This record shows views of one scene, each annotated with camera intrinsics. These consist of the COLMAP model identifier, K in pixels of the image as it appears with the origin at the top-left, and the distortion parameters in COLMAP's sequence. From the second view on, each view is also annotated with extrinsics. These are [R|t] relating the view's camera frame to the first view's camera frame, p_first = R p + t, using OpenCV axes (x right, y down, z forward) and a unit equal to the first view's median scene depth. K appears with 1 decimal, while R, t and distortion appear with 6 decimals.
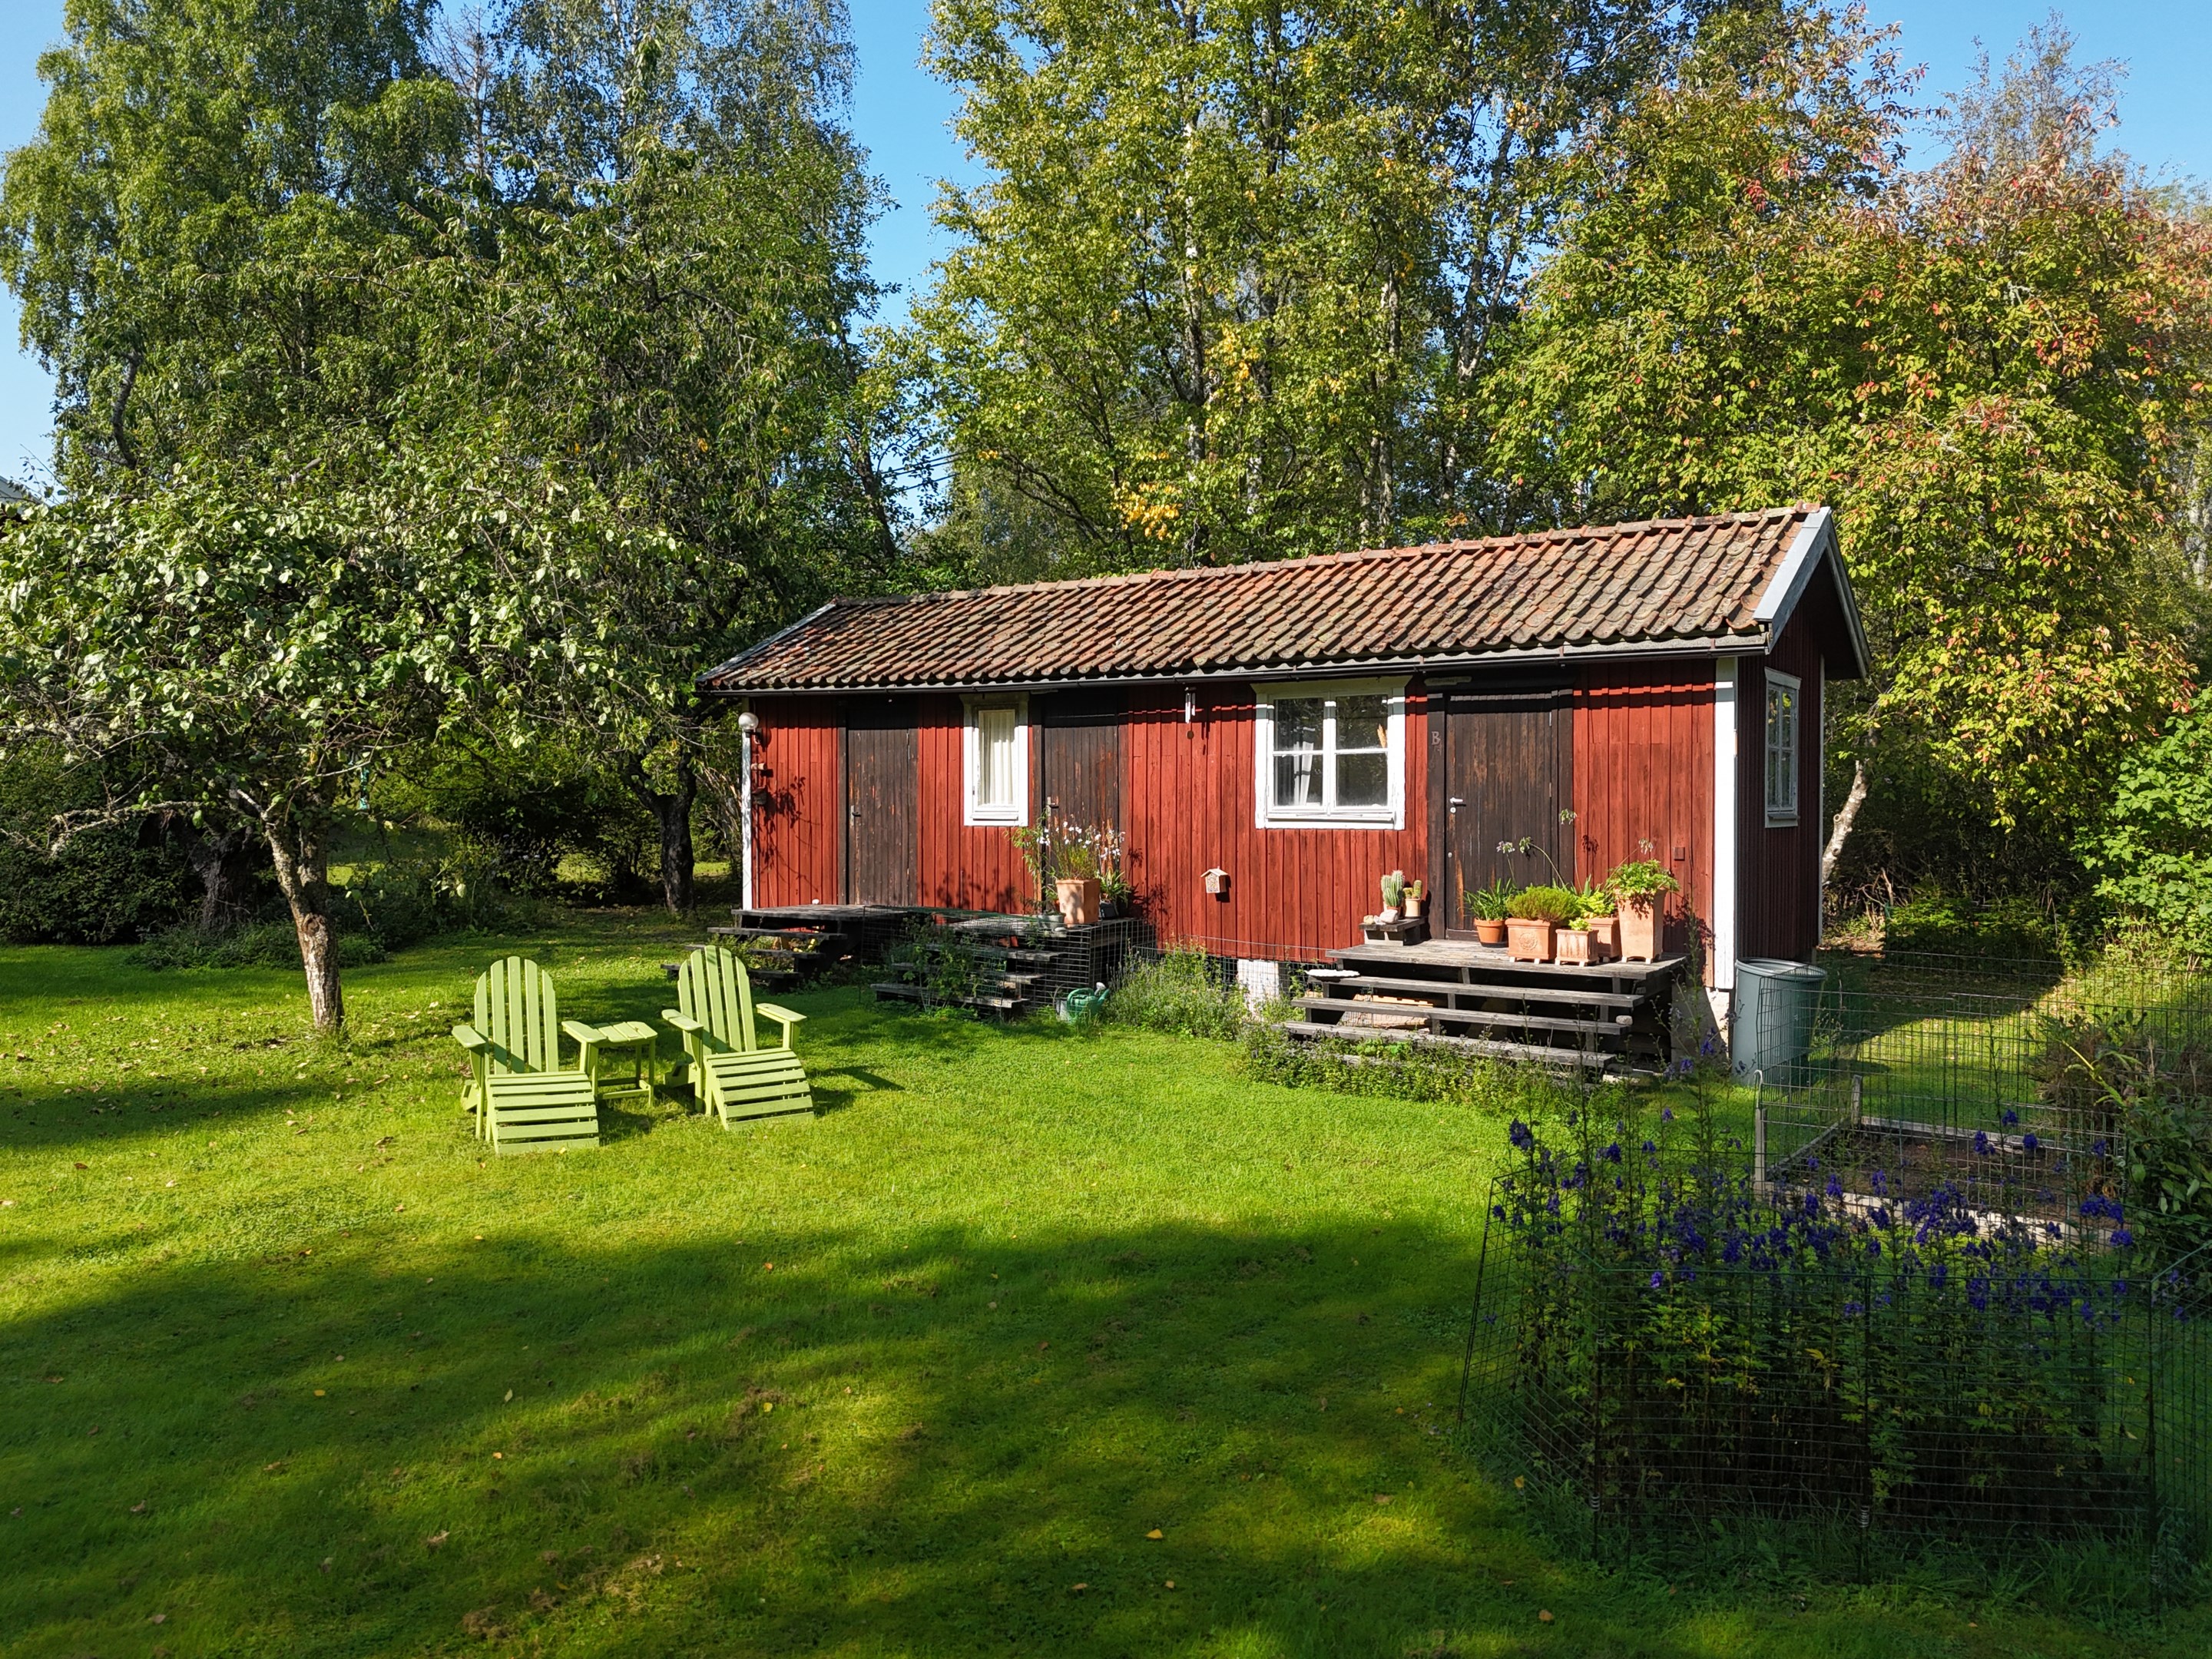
lens RADIAL K [[1647.1, 0, 1104.0], [0, 1647.1, 822.1], [0, 0, 1]] dist [0.096151, -0.045251]
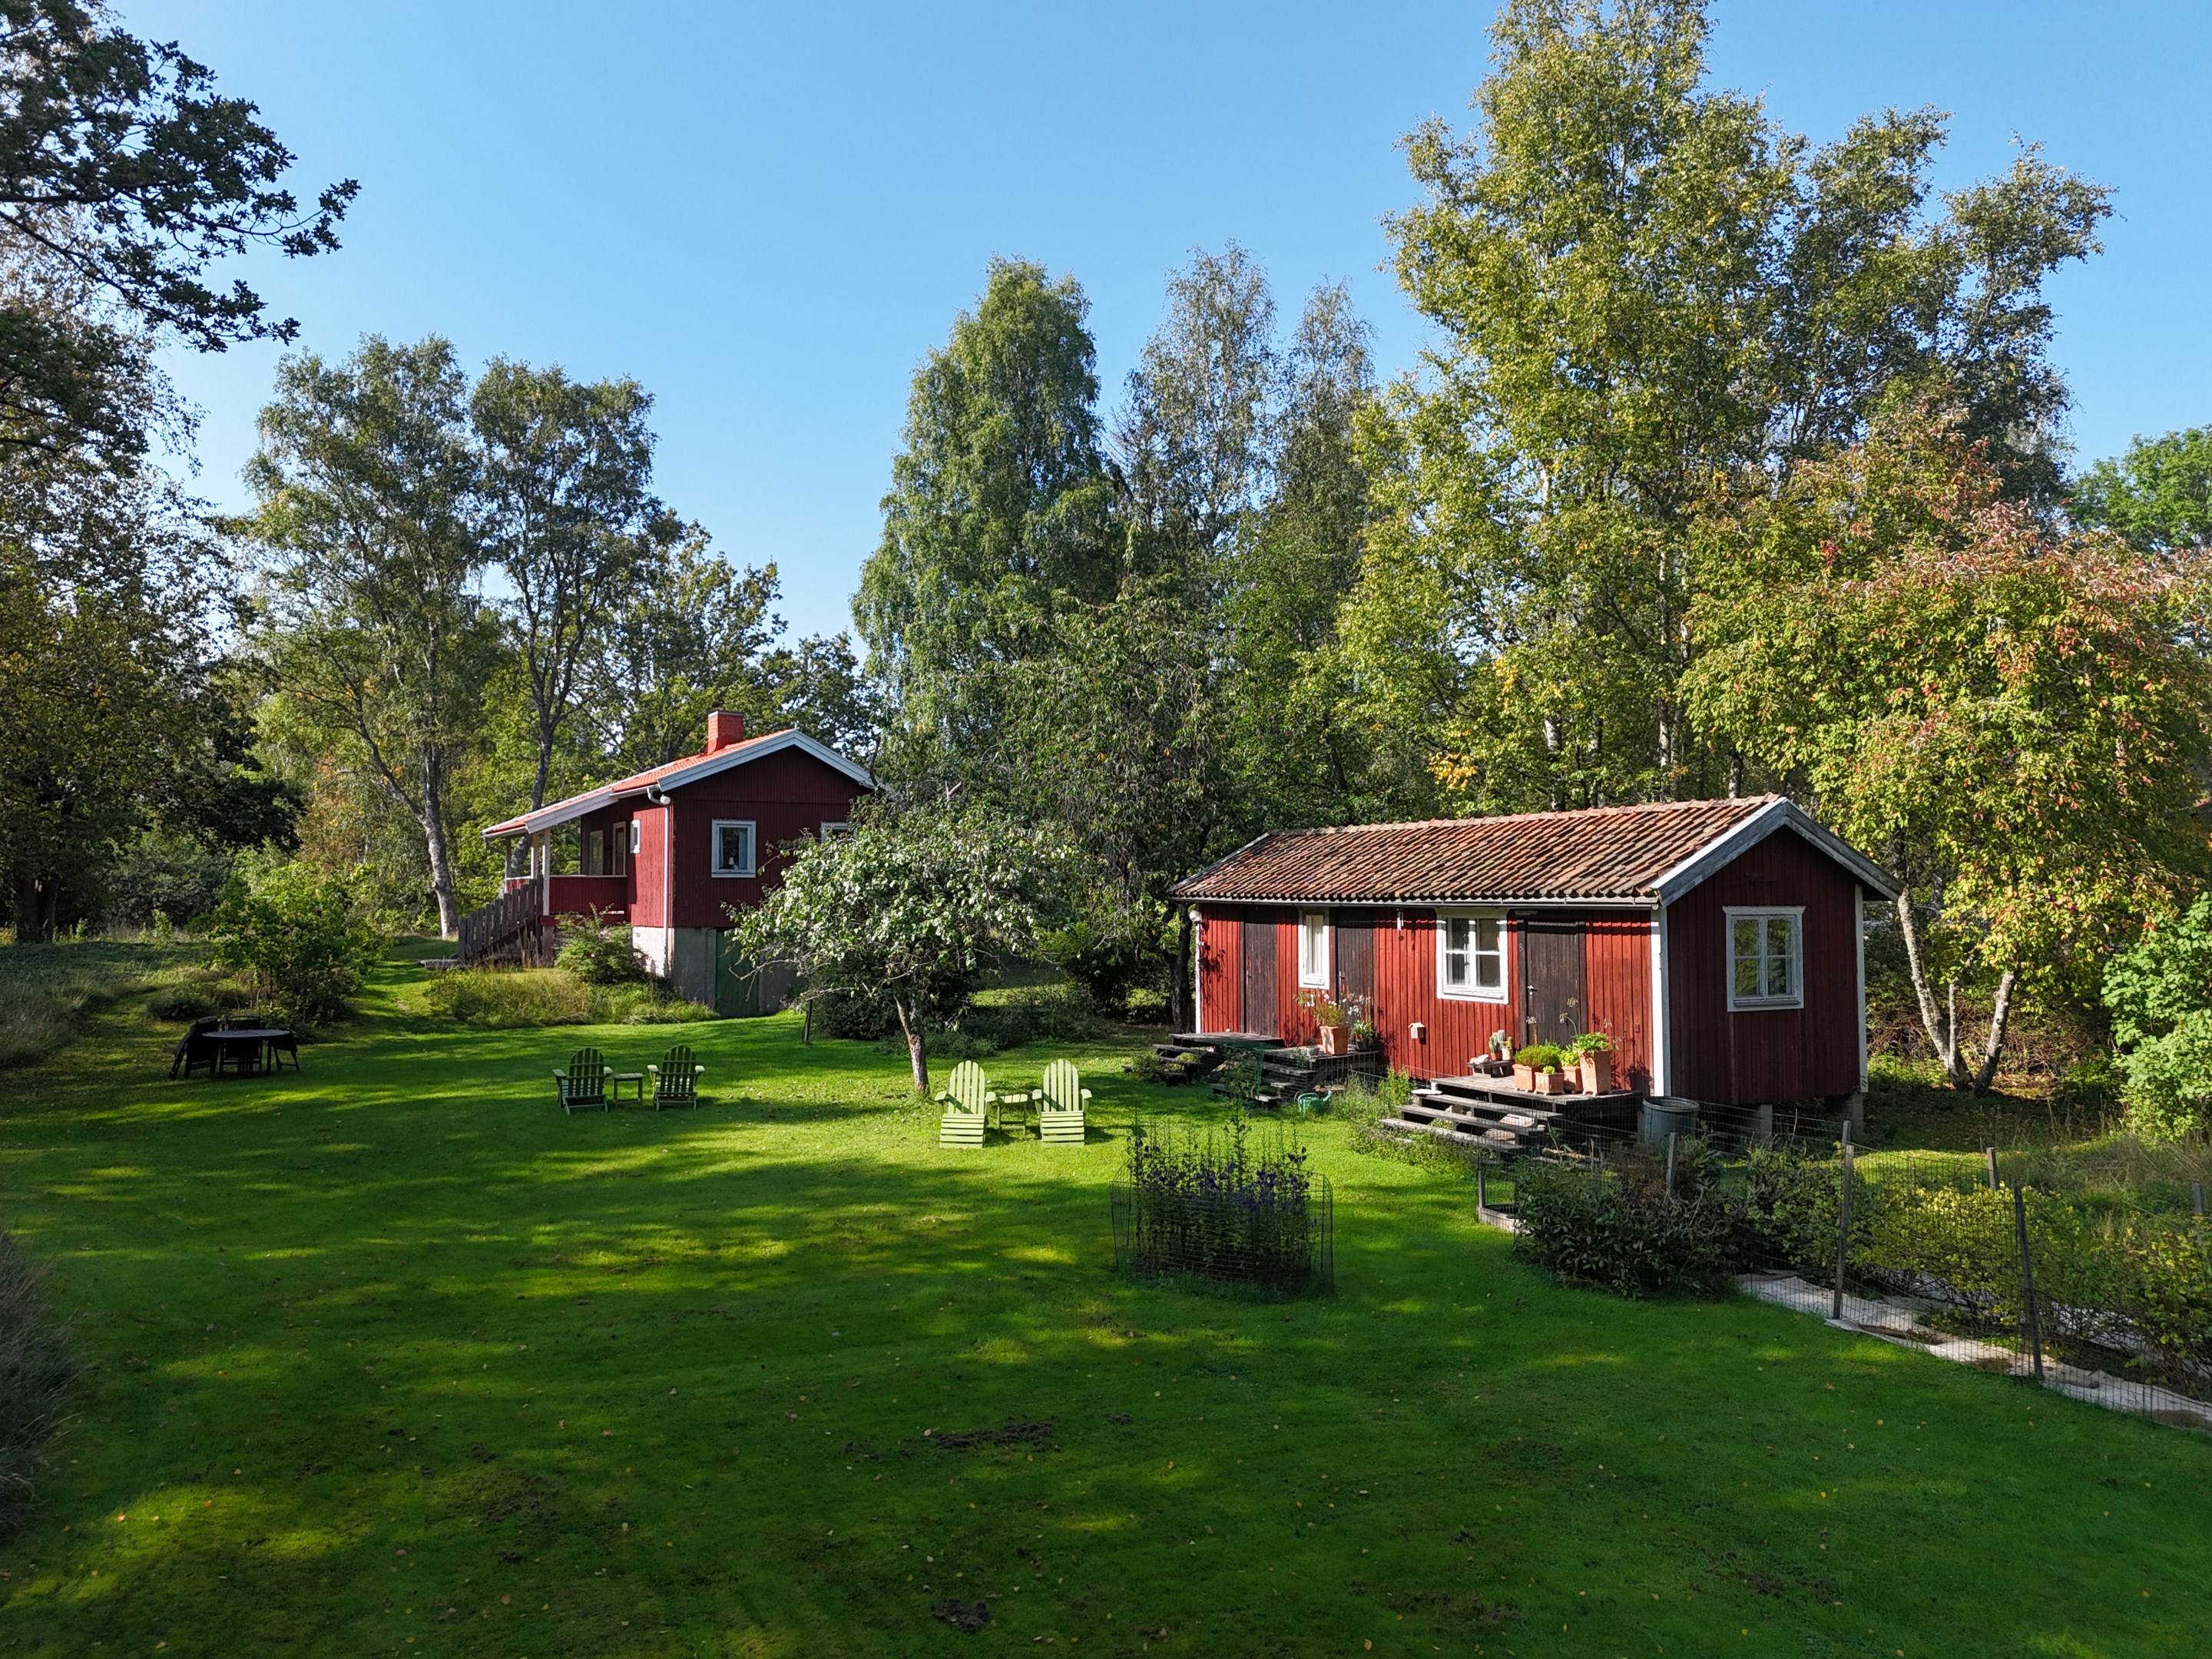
lens RADIAL K [[1647.1, 0, 1105.9], [0, 1647.1, 838.0], [0, 0, 1]] dist [0.096151, -0.045251]
pose [[0.891145, -0.017460, -0.453383, 0.549362], [-0.004587, 0.998862, -0.047482, -0.075598], [0.453696, 0.044393, 0.890050, -0.594441]]
